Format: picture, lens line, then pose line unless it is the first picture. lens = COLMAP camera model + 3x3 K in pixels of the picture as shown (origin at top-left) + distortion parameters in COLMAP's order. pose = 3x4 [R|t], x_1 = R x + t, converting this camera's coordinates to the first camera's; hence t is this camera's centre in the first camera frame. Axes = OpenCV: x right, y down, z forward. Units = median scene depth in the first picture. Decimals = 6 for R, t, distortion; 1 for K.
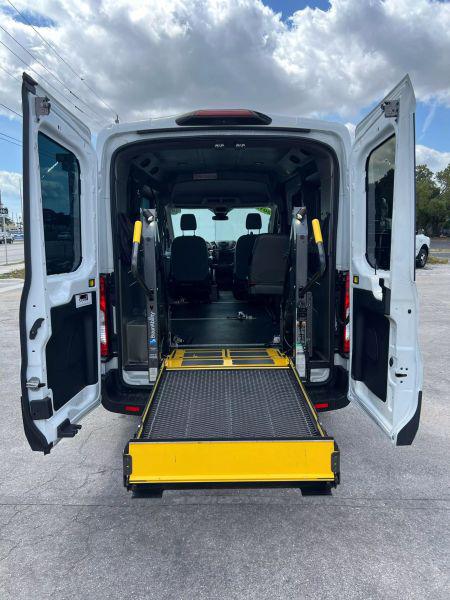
lens RADIAL K [[449.9, 0, 226.7], [0, 449.9, 303.5], [0, 0, 1]] dist [0.057970, -0.054683]
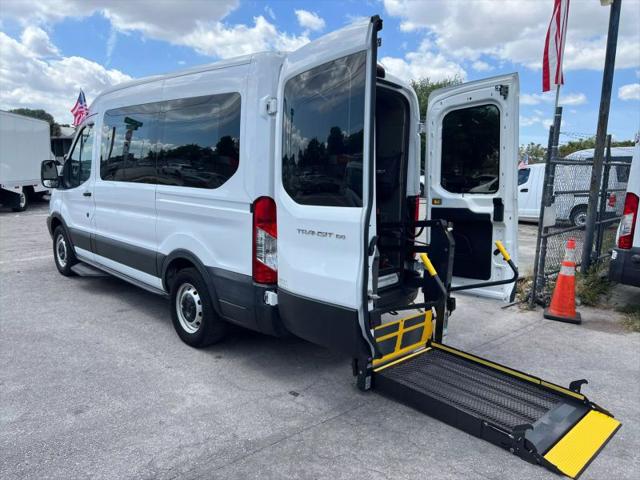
lens RADIAL K [[482.9, 0, 320.0], [0, 482.9, 240.0], [0, 0, 1]] dist [0.031010, -0.008968]
pose [[0.720843, -0.068379, 0.689717, -1.010812], [0.072492, 0.997102, 0.023090, 0.004559], [-0.689297, 0.033354, 0.723711, 0.181036]]
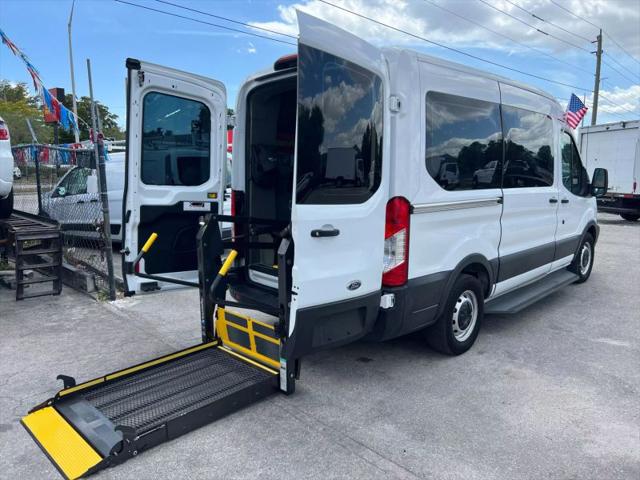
lens RADIAL K [[482.9, 0, 320.0], [0, 482.9, 240.0], [0, 0, 1]] dist [0.031010, -0.008968]
pose [[0.705575, 0.118589, -0.698642, 0.960845], [-0.126417, 0.991147, 0.040567, -0.012761], [0.697267, 0.059697, 0.714321, 0.195110]]
